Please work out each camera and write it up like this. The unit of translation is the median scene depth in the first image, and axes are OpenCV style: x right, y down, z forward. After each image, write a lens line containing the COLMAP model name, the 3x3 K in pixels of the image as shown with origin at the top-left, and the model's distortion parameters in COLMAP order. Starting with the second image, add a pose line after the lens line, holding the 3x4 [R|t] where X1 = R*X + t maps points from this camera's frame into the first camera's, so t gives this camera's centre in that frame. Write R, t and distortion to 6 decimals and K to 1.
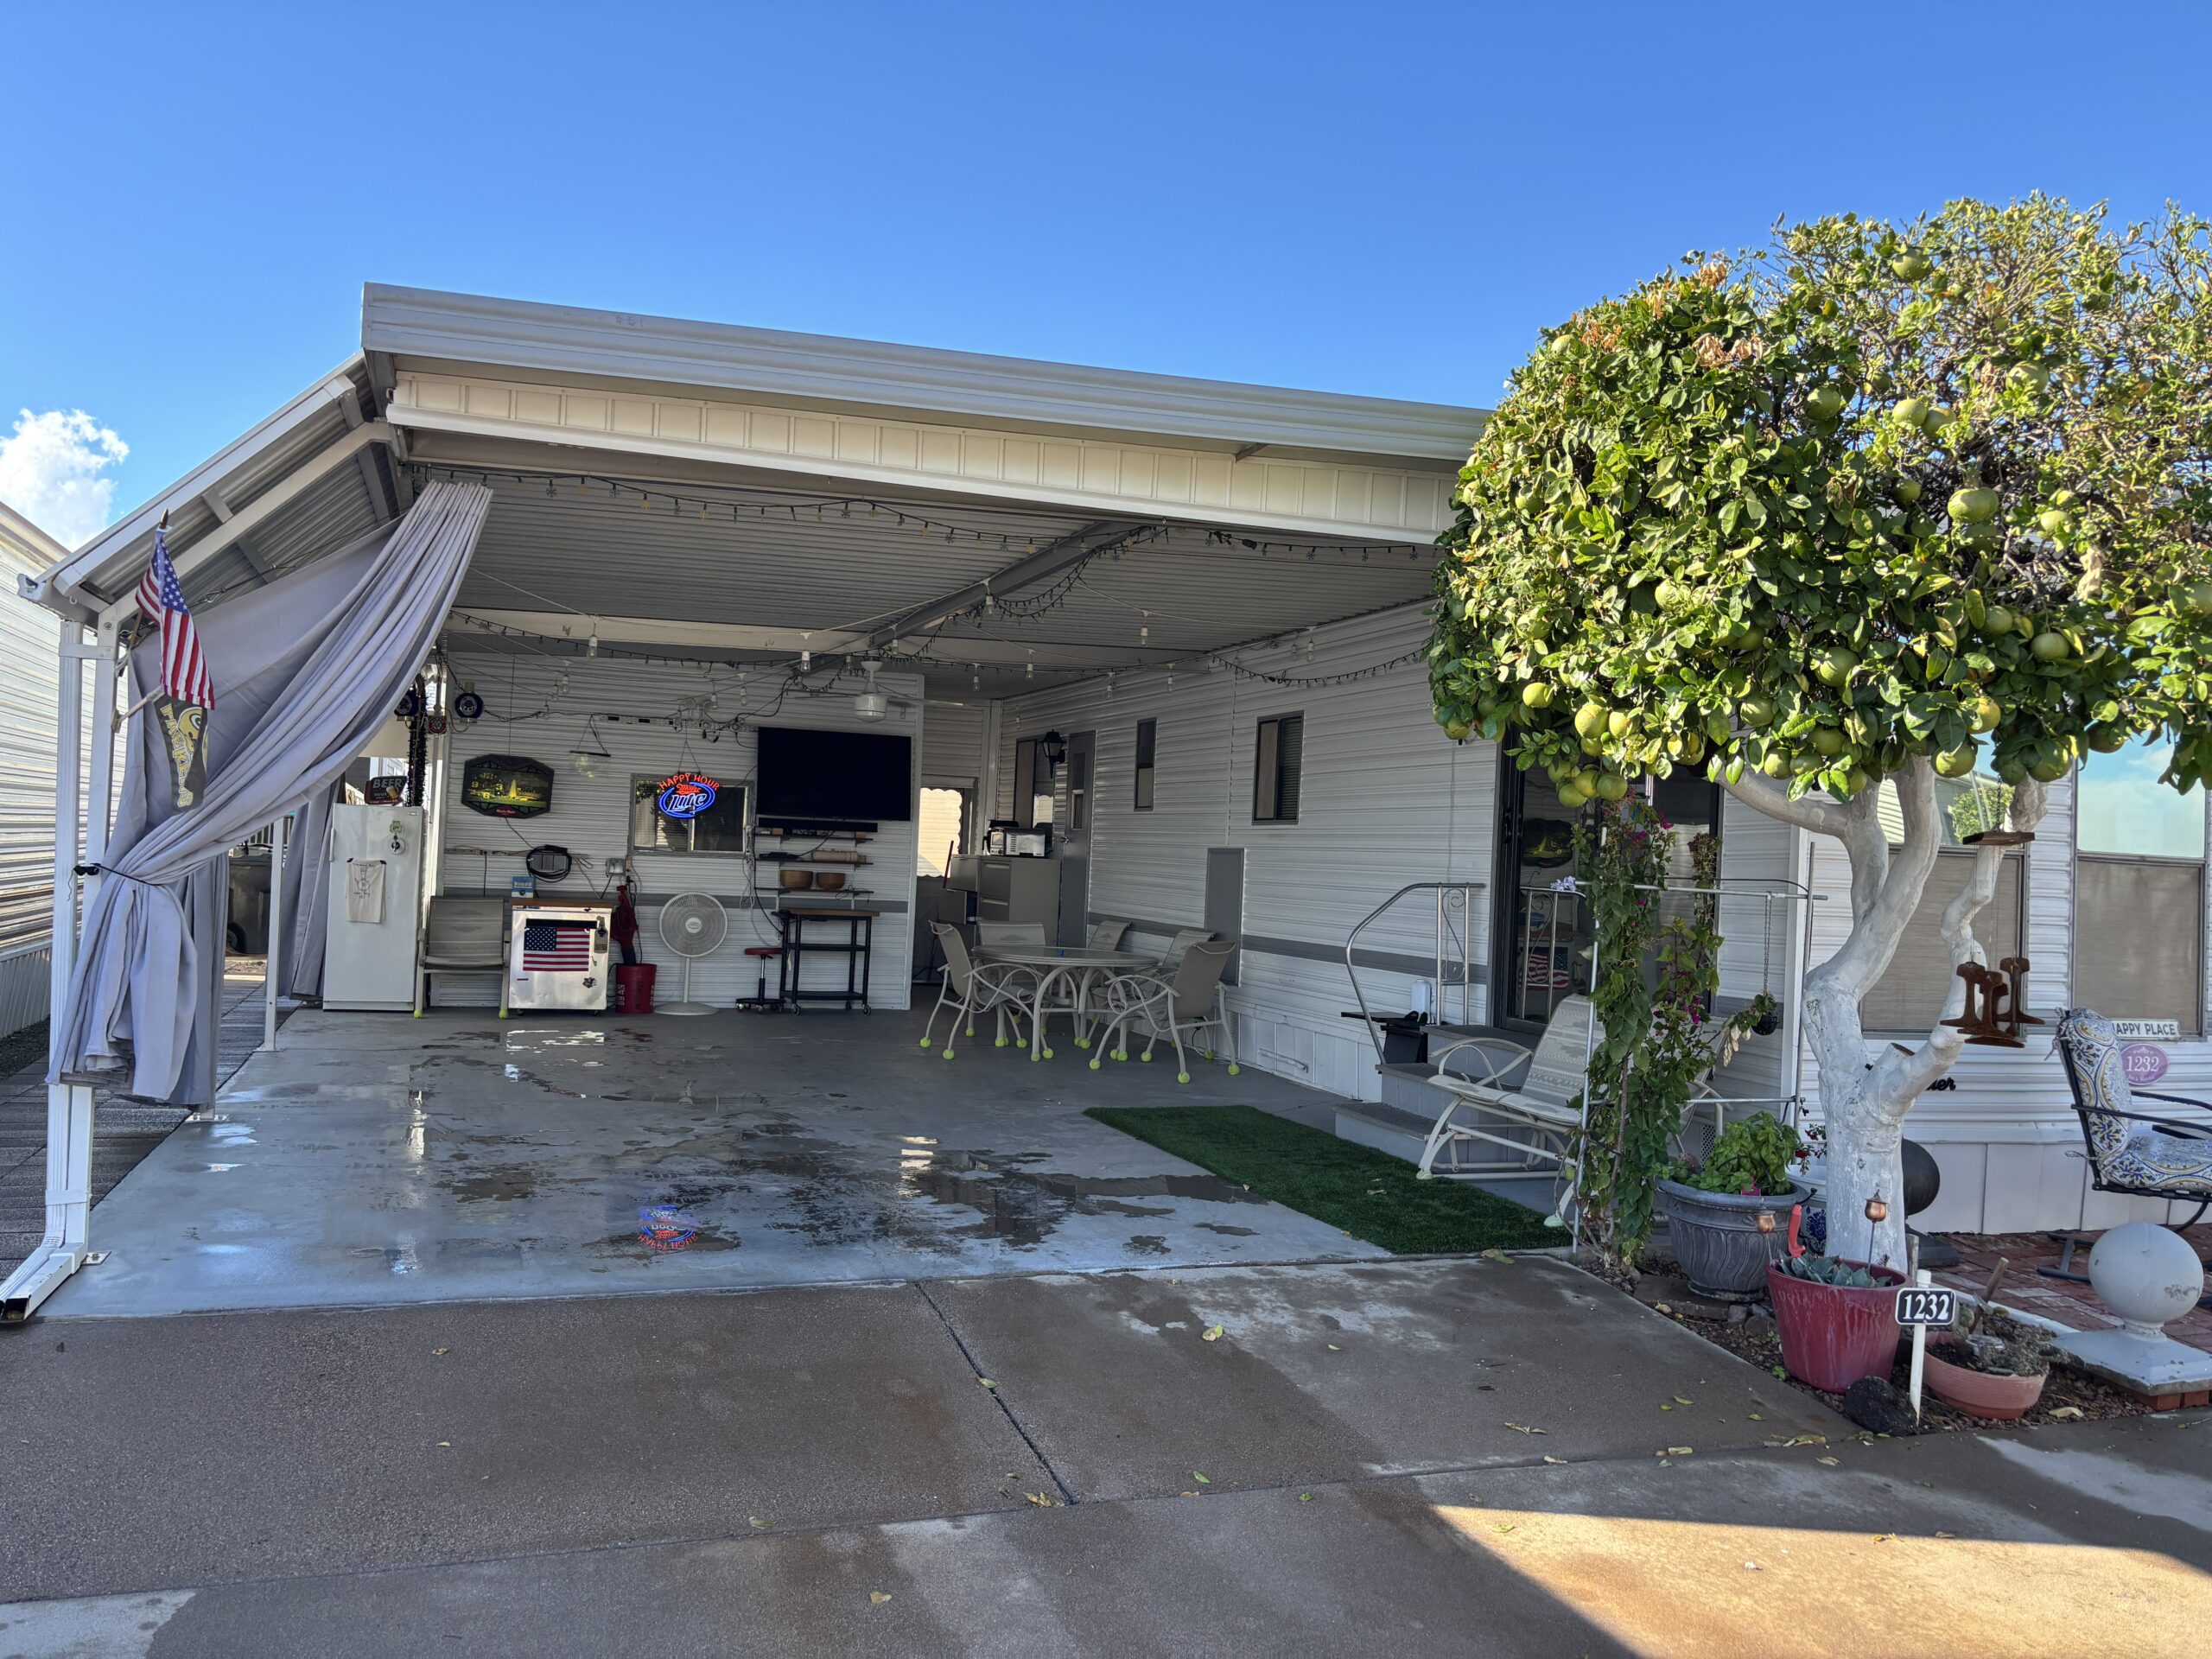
lens RADIAL K [[1676.5, 0, 1104.6], [0, 1676.5, 839.9], [0, 0, 1]] dist [0.053416, -0.056456]
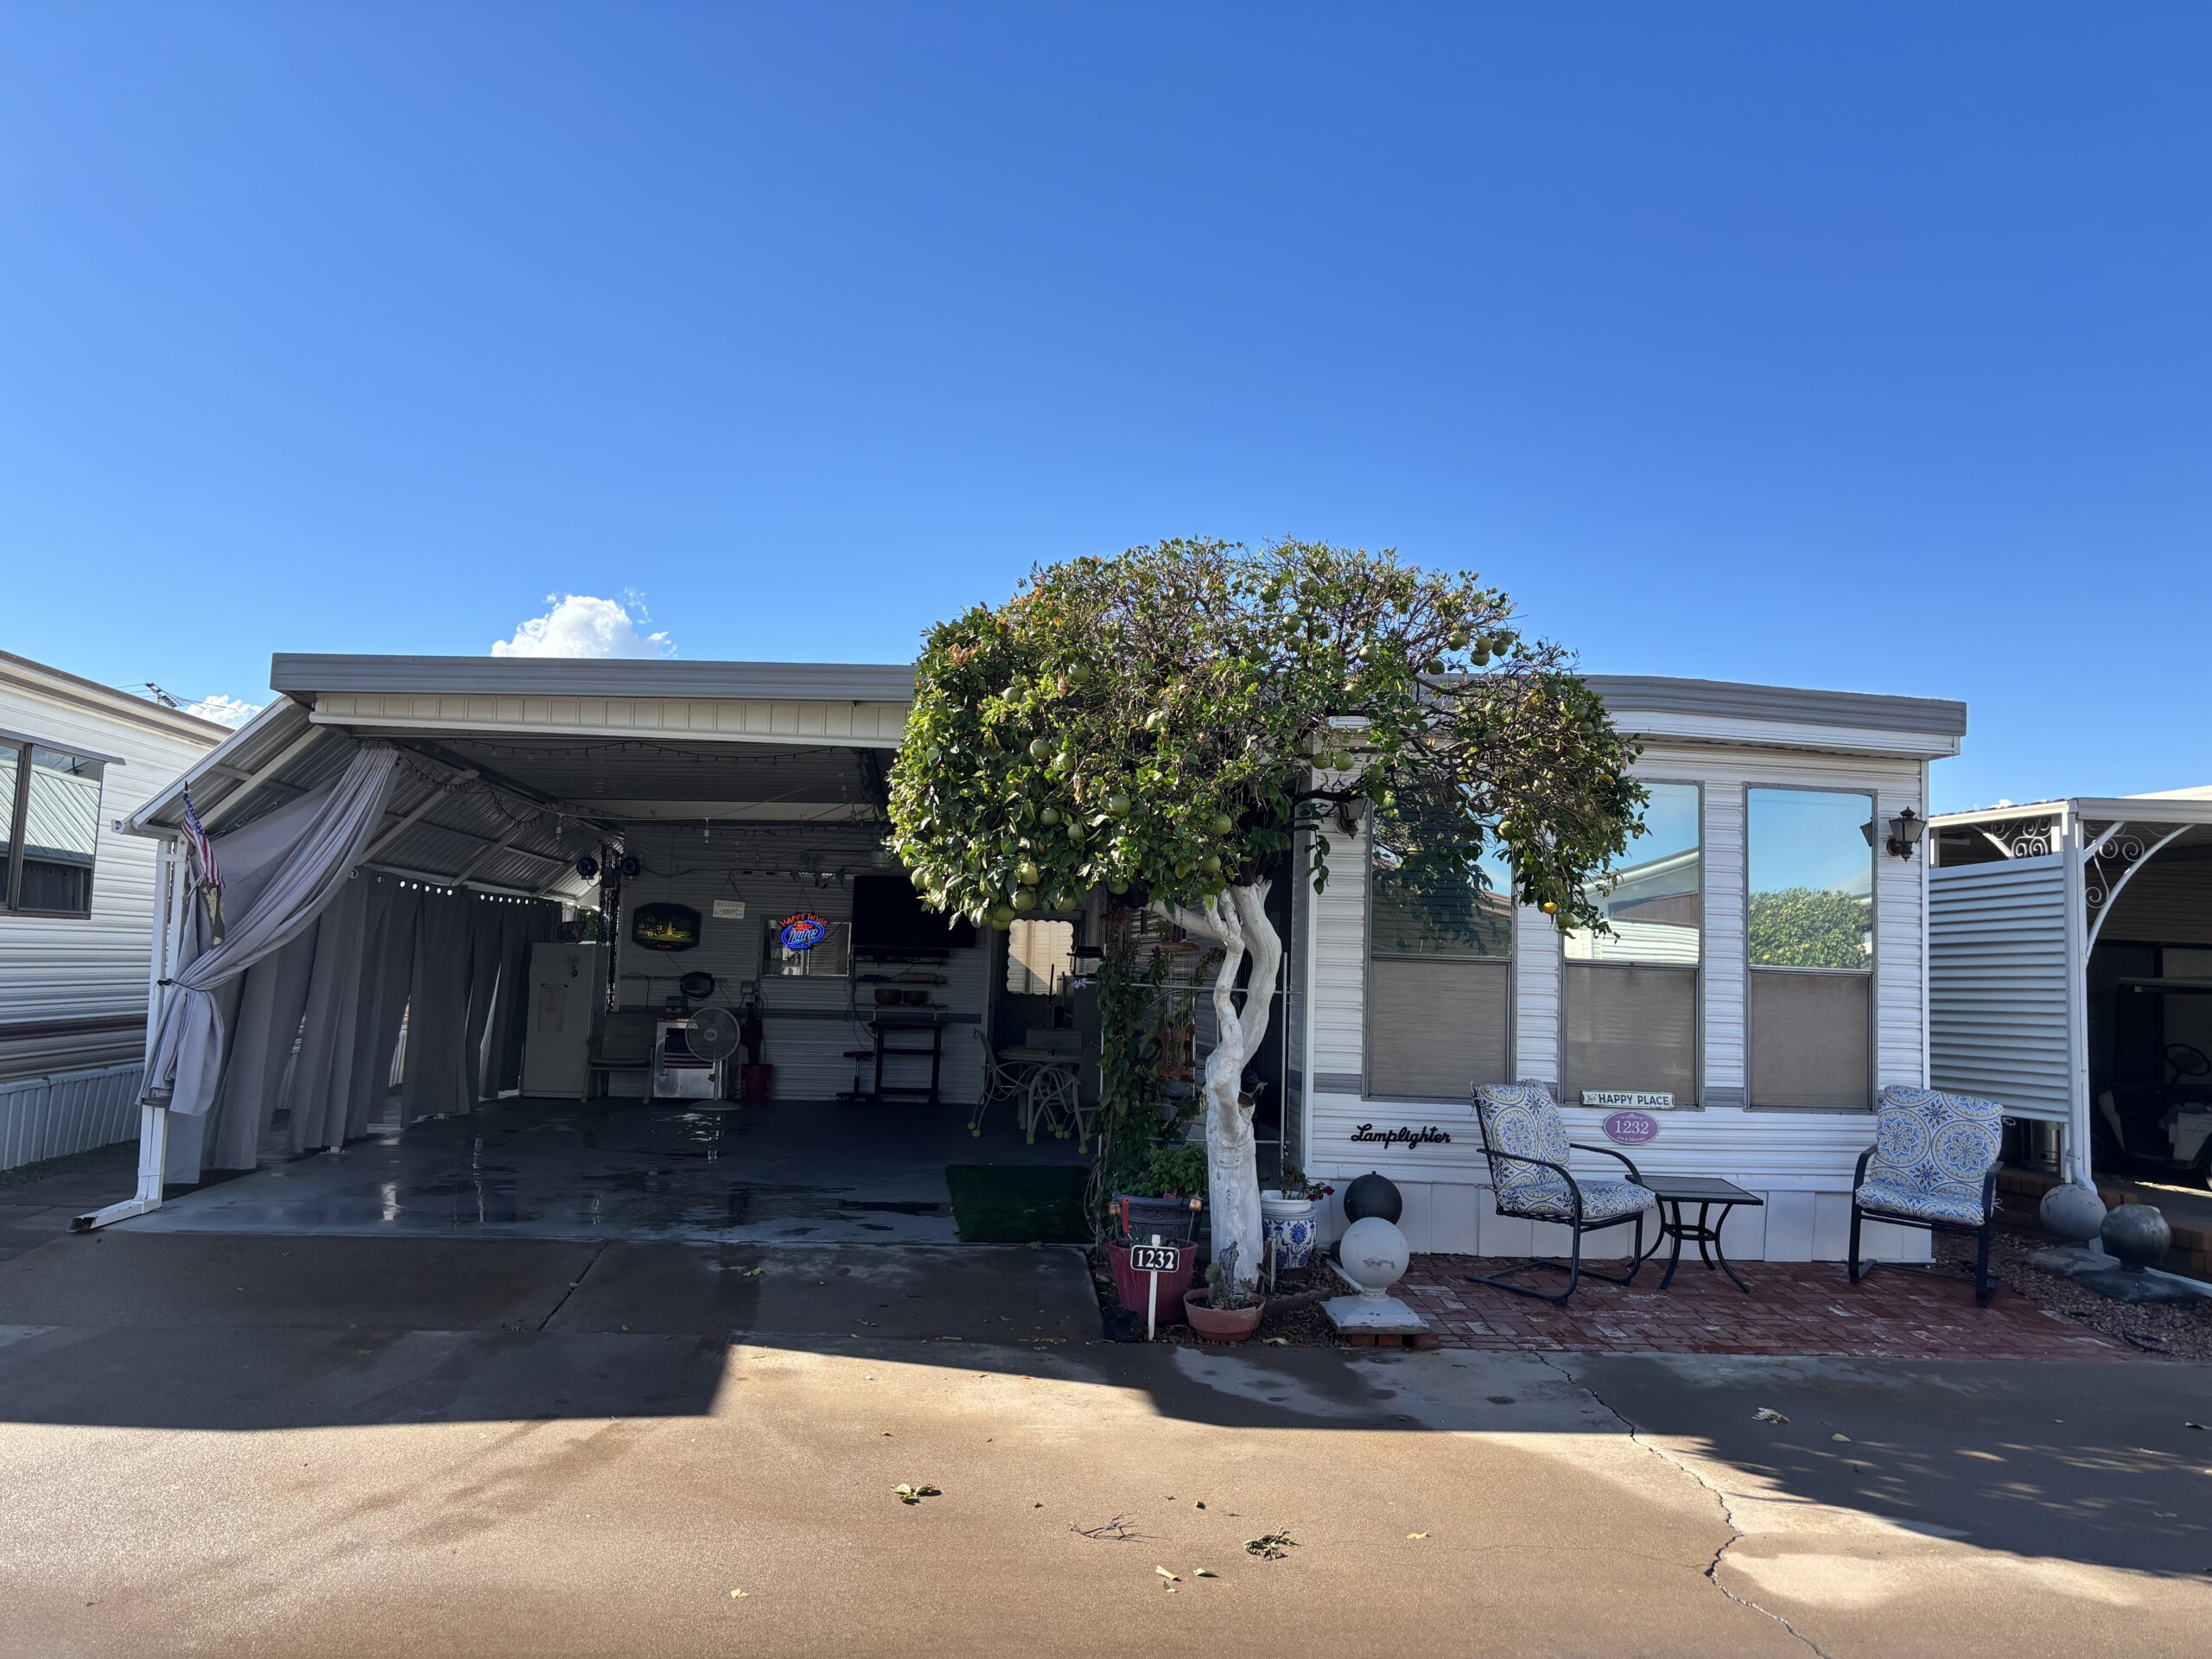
lens RADIAL K [[1676.5, 0, 1117.0], [0, 1676.5, 841.2], [0, 0, 1]] dist [0.053416, -0.056456]
pose [[0.969109, -0.029498, -0.244861, 0.325024], [0.010721, 0.996922, -0.077664, 0.007745], [0.246398, 0.072640, 0.966443, -0.189552]]
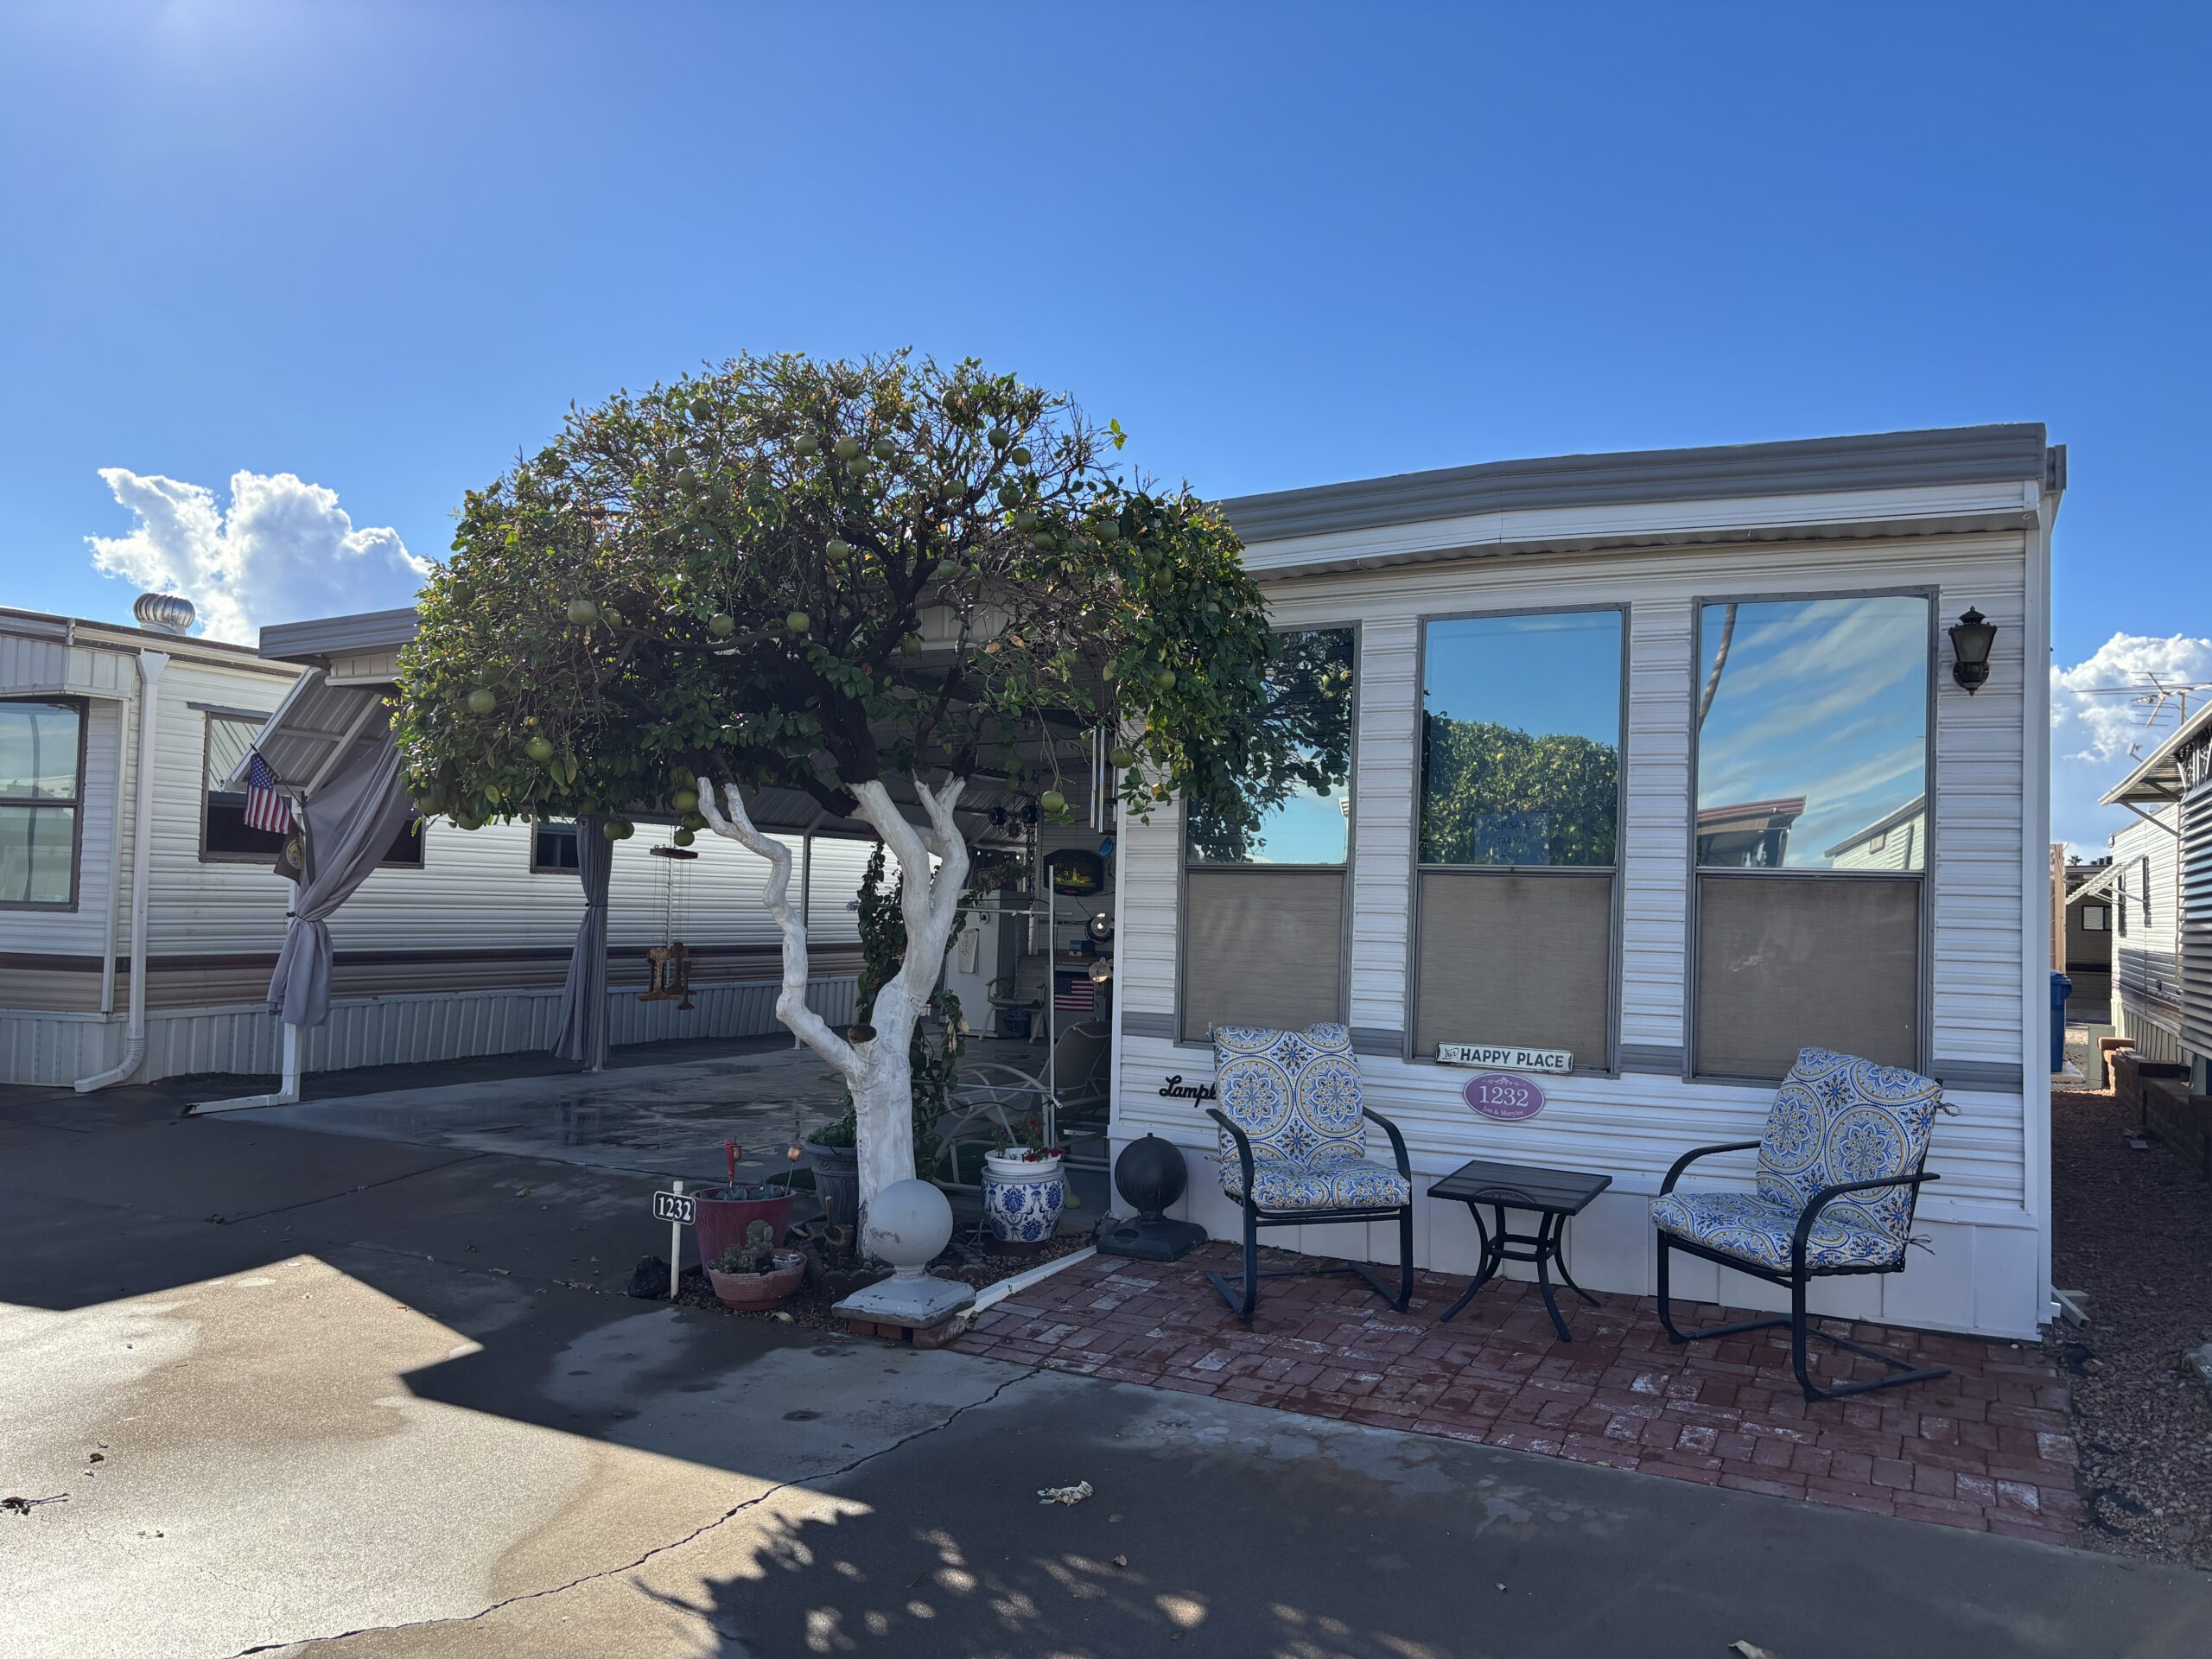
lens RADIAL K [[1676.5, 0, 1090.4], [0, 1676.5, 841.8], [0, 0, 1]] dist [0.053416, -0.056456]
pose [[0.674068, -0.054977, -0.736620, 0.663793], [0.011624, 0.997892, -0.063840, 0.030171], [0.738578, 0.034470, 0.673287, 0.133605]]
